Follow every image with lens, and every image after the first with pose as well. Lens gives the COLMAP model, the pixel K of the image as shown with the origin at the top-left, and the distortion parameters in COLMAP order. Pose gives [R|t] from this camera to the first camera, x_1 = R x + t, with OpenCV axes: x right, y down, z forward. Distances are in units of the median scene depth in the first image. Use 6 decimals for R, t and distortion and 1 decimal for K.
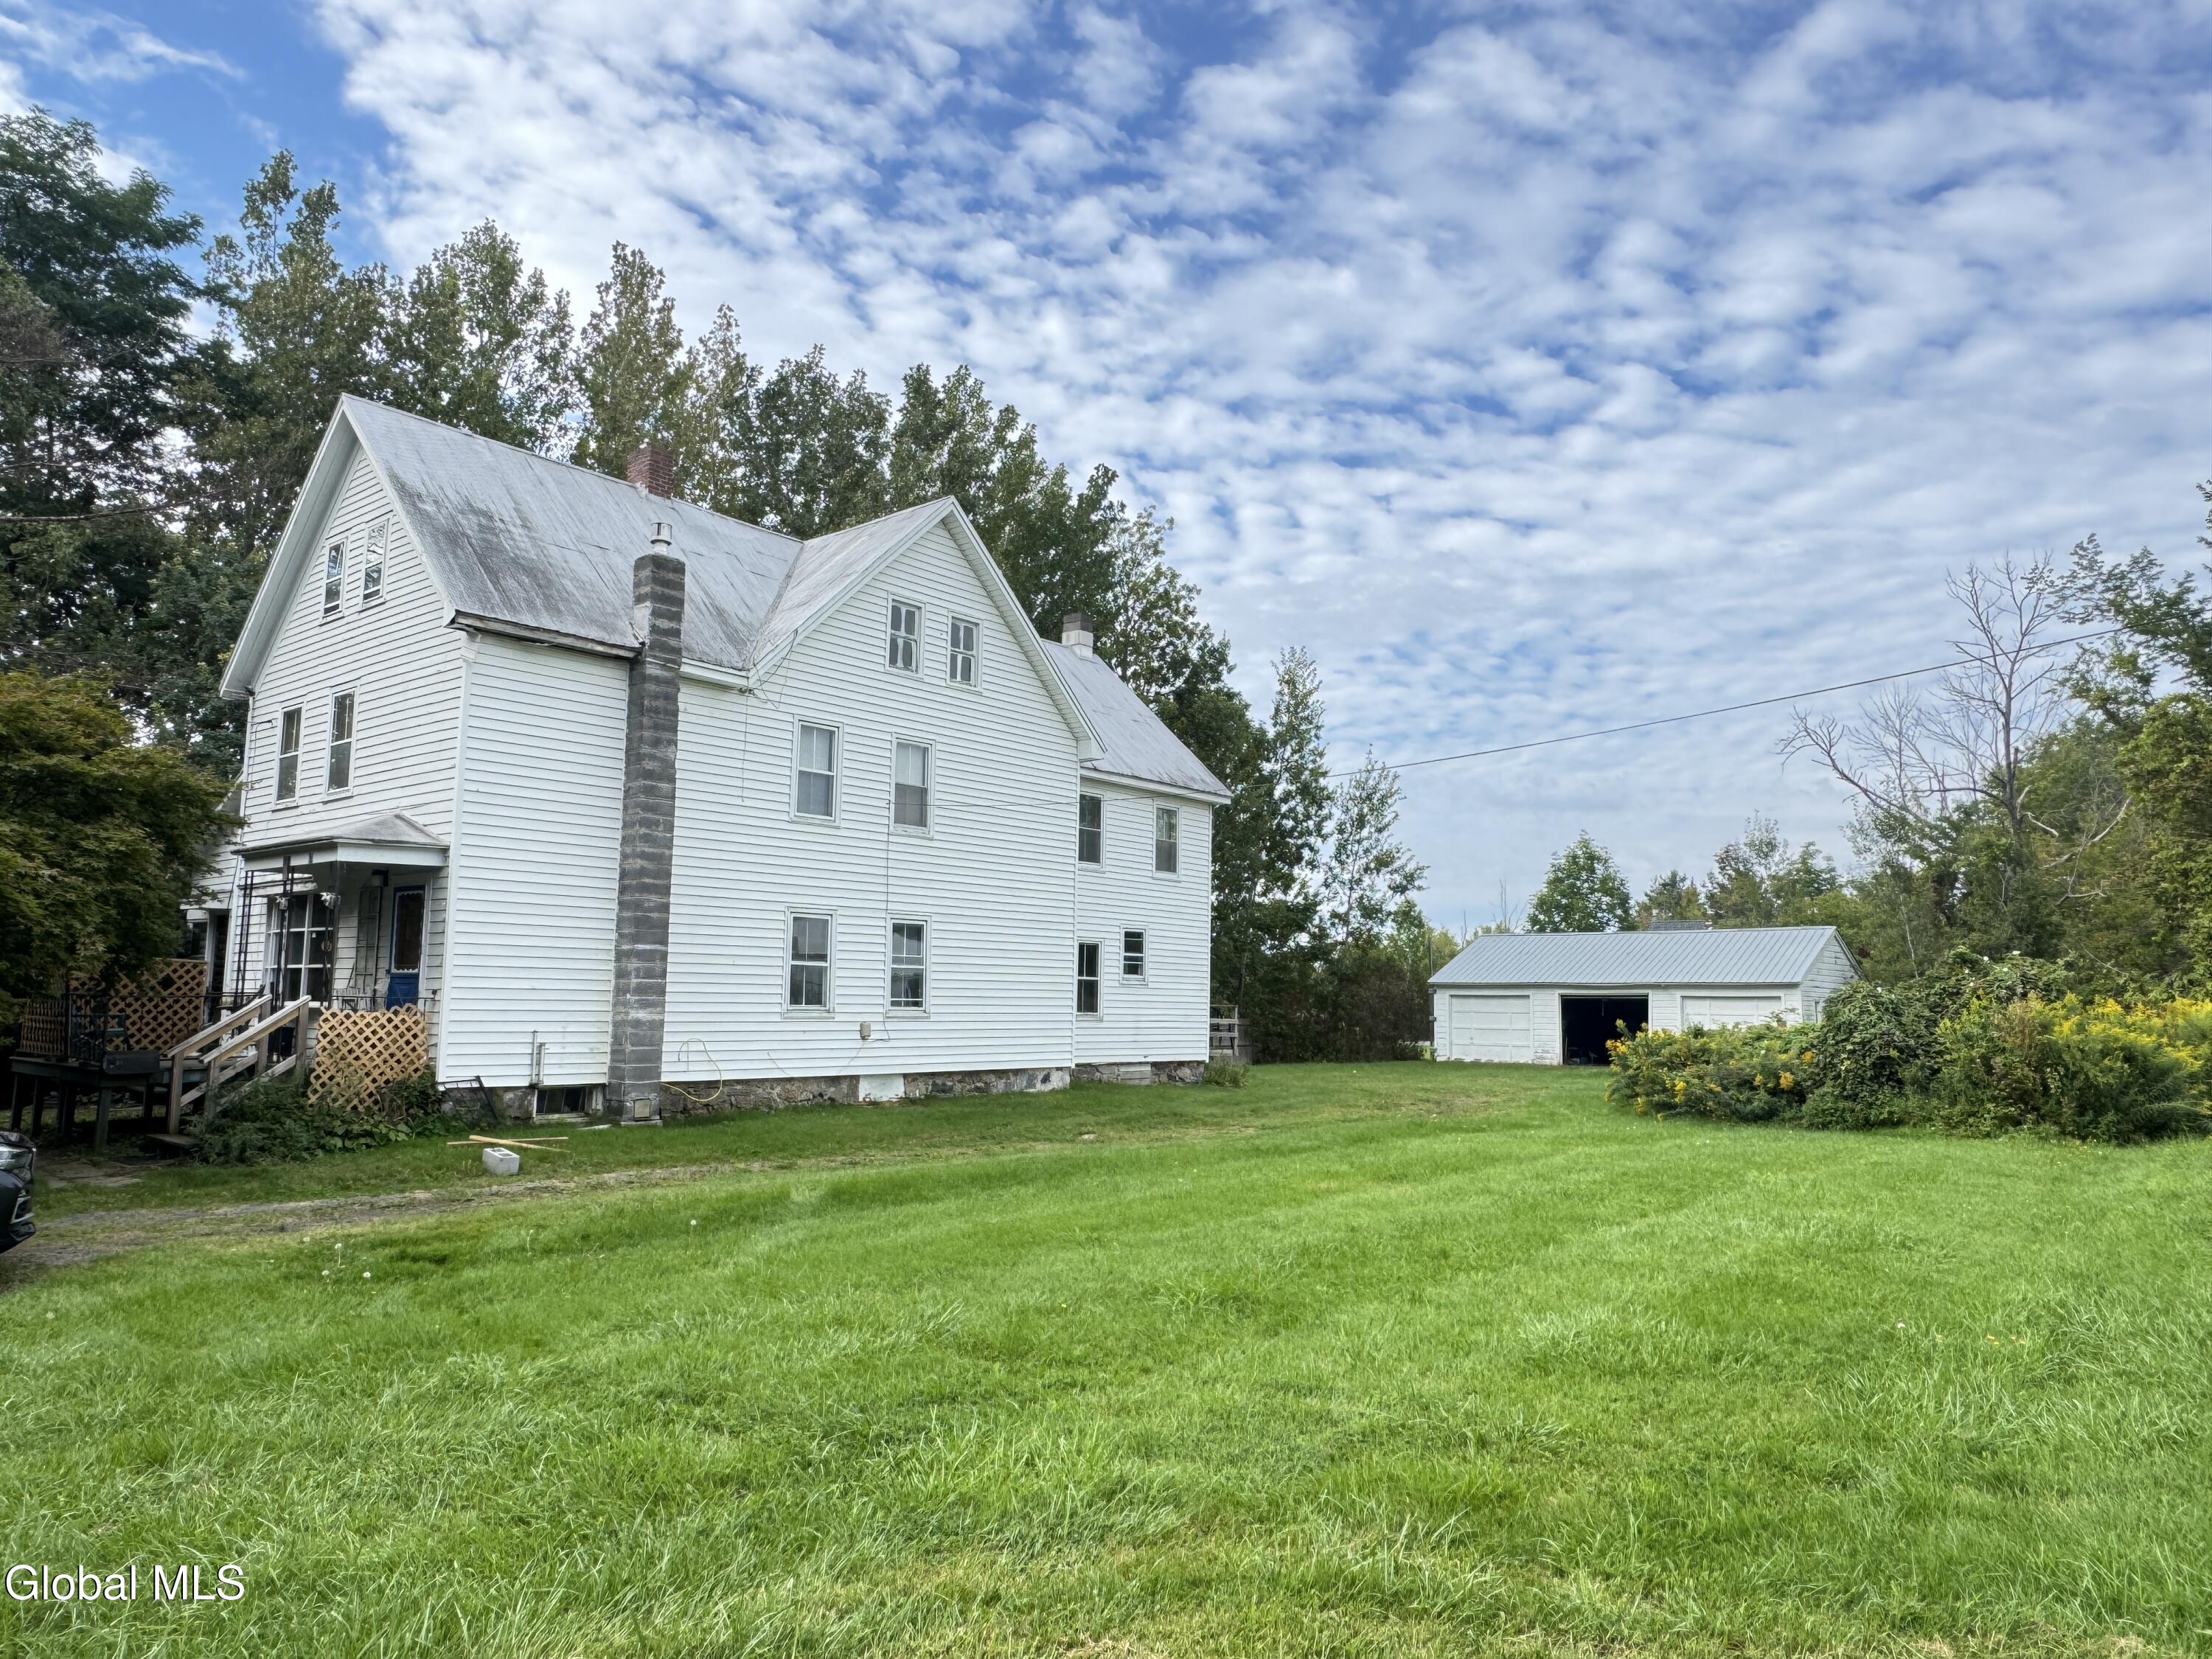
lens RADIAL K [[1471.4, 0, 1106.0], [0, 1471.4, 829.5], [0, 0, 1]] dist [-0.001432, -0.000906]
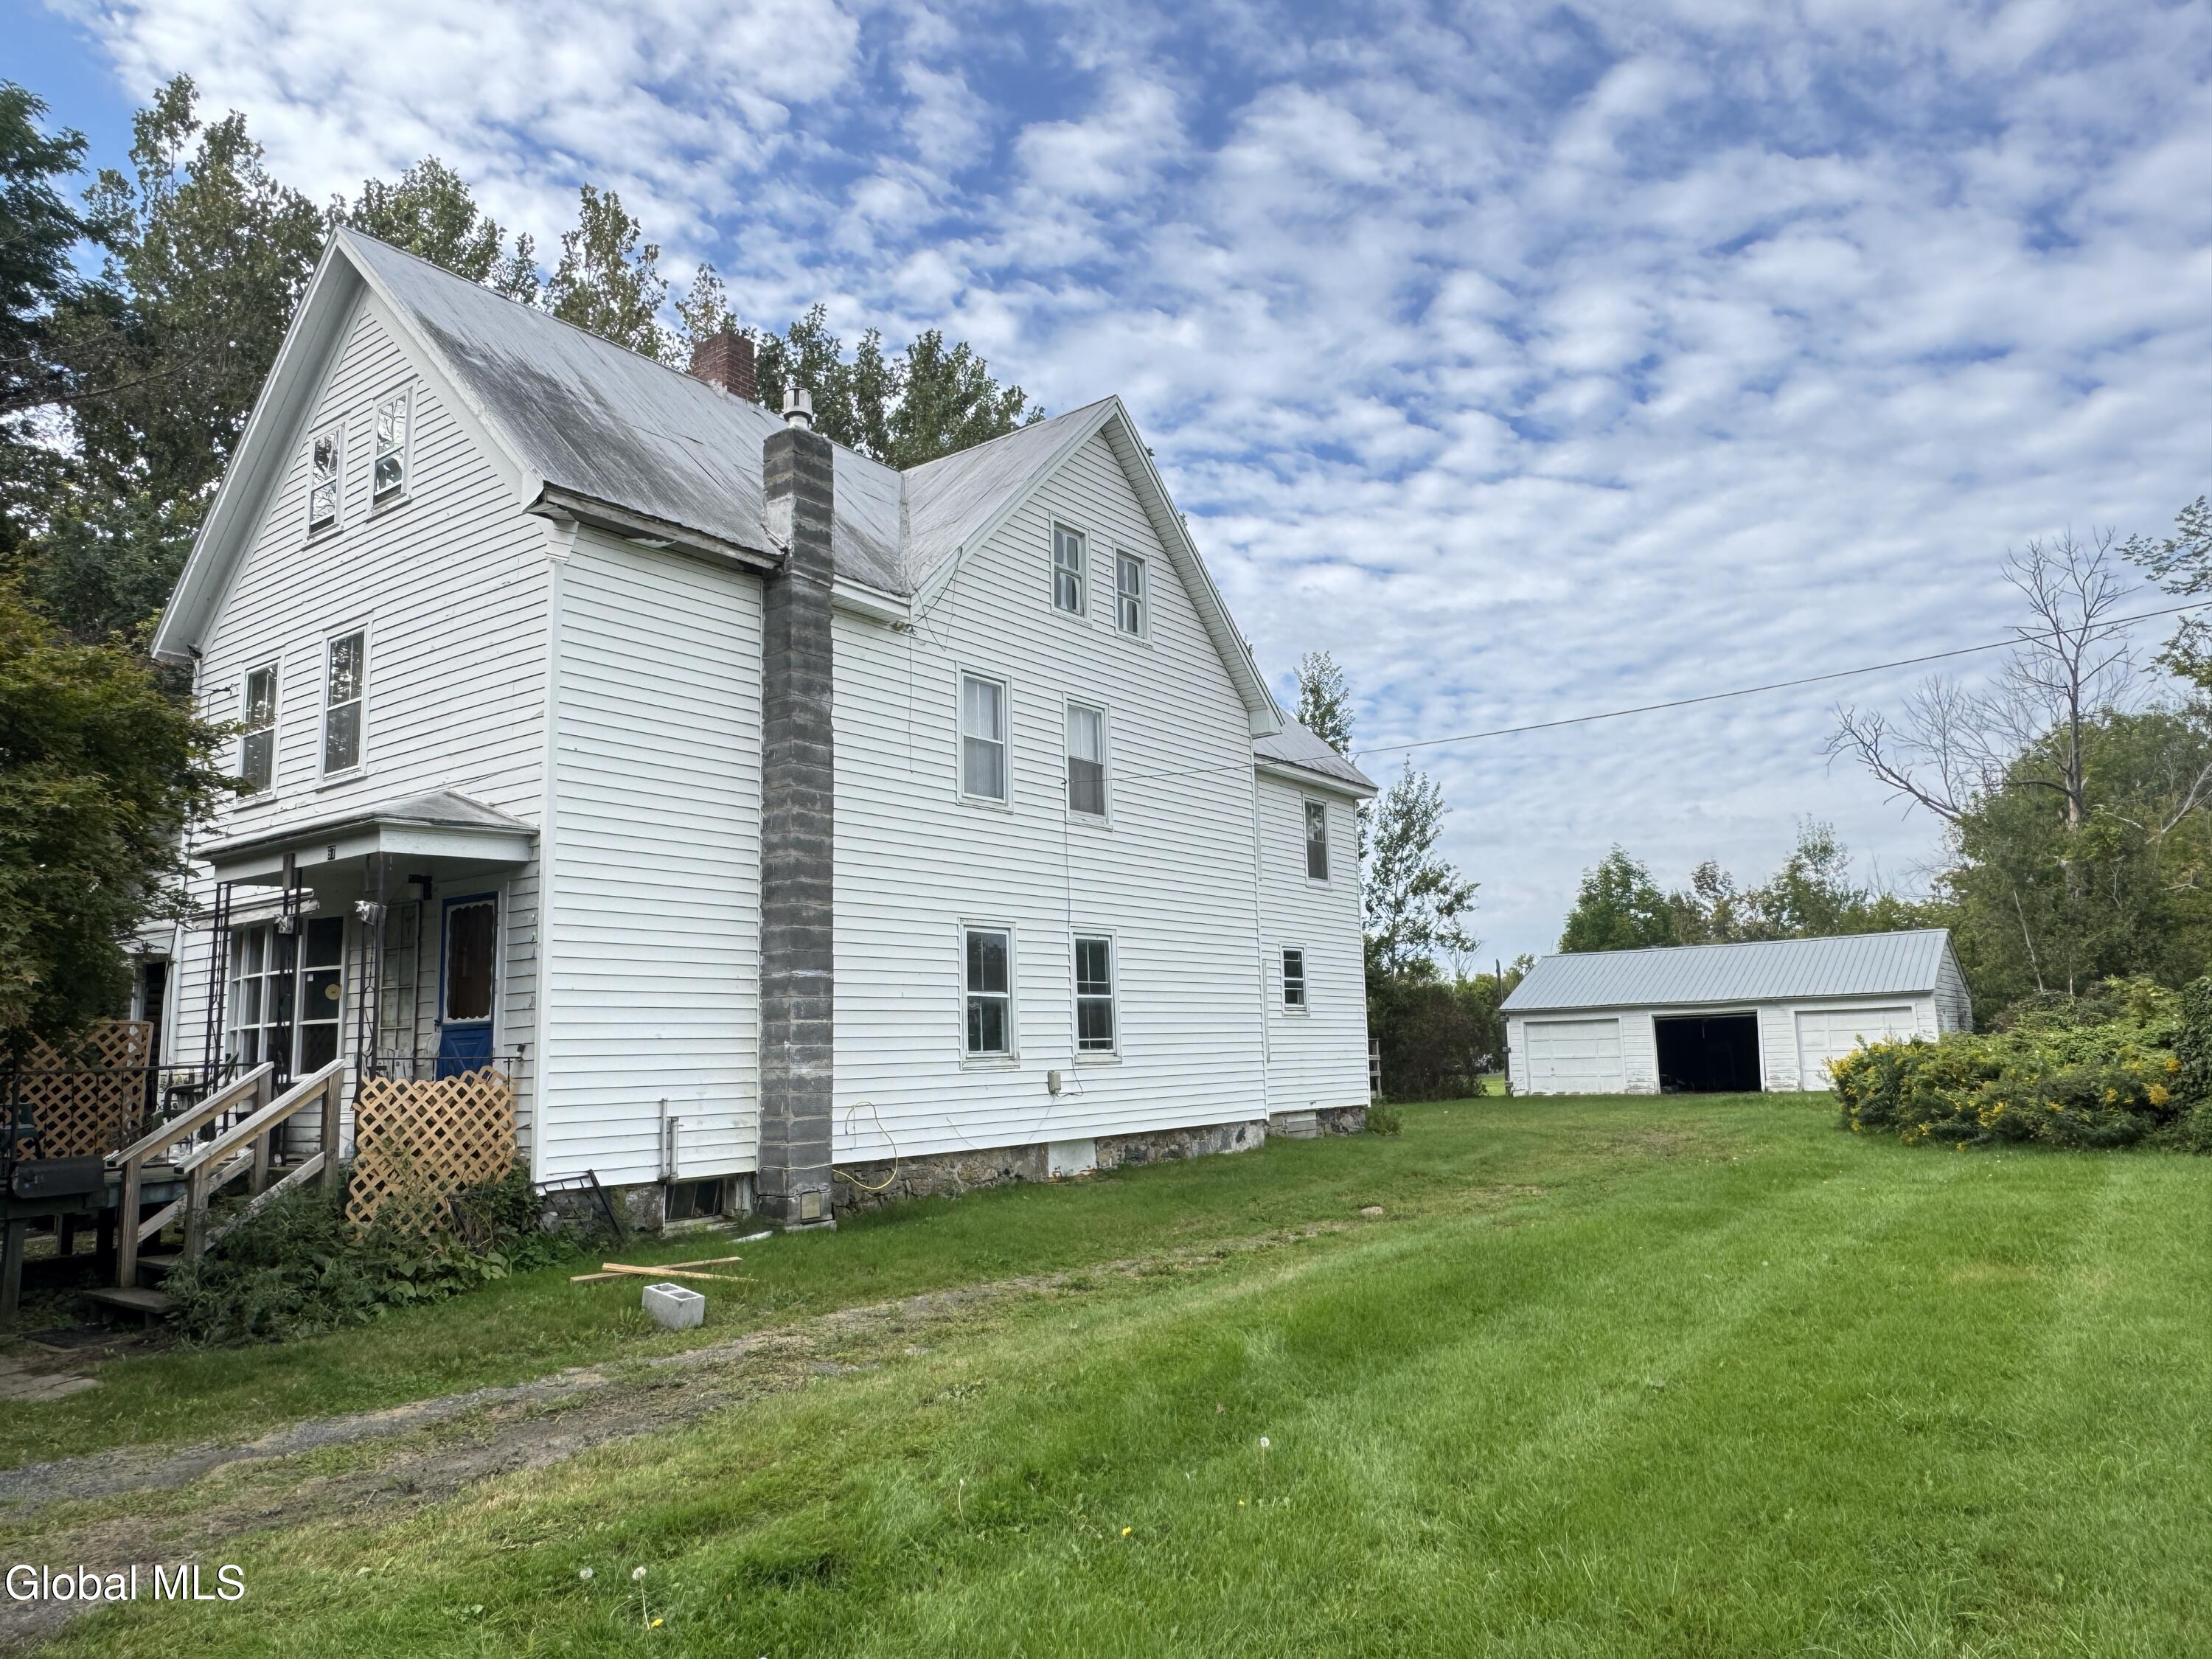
lens RADIAL K [[1465.7, 0, 1106.0], [0, 1465.7, 829.5], [0, 0, 1]] dist [-0.002703, -0.000385]
pose [[0.996742, -0.031930, 0.074062, -0.214855], [0.034555, 0.998809, -0.034439, 0.039078], [-0.072874, 0.036886, 0.996659, 0.281154]]
